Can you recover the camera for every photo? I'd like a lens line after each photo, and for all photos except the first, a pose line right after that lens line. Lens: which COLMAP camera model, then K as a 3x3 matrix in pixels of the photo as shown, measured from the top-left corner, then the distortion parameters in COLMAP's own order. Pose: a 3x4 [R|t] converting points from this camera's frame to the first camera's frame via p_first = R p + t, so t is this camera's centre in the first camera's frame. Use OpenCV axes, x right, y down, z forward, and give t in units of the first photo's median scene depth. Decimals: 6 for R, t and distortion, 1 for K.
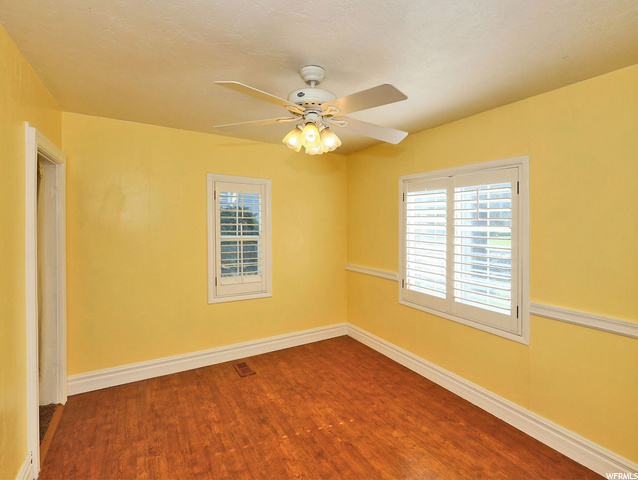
lens RADIAL K [[301.0, 0, 321.0], [0, 301.0, 236.2], [0, 0, 1]] dist [0.000154, 0.000890]
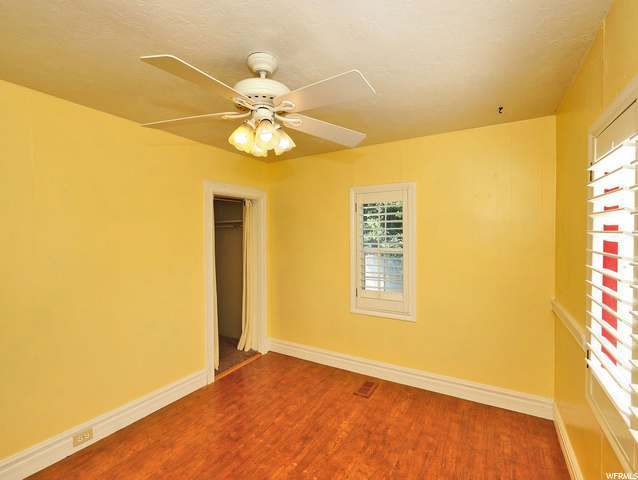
lens RADIAL K [[295.5, 0, 328.3], [0, 295.5, 244.5], [0, 0, 1]] dist [0.000696, 0.000263]
pose [[0.485140, 0.014825, -0.874311, 0.551681], [-0.022323, 0.999740, 0.004565, -0.016685], [0.874151, 0.017303, 0.485345, 0.484472]]
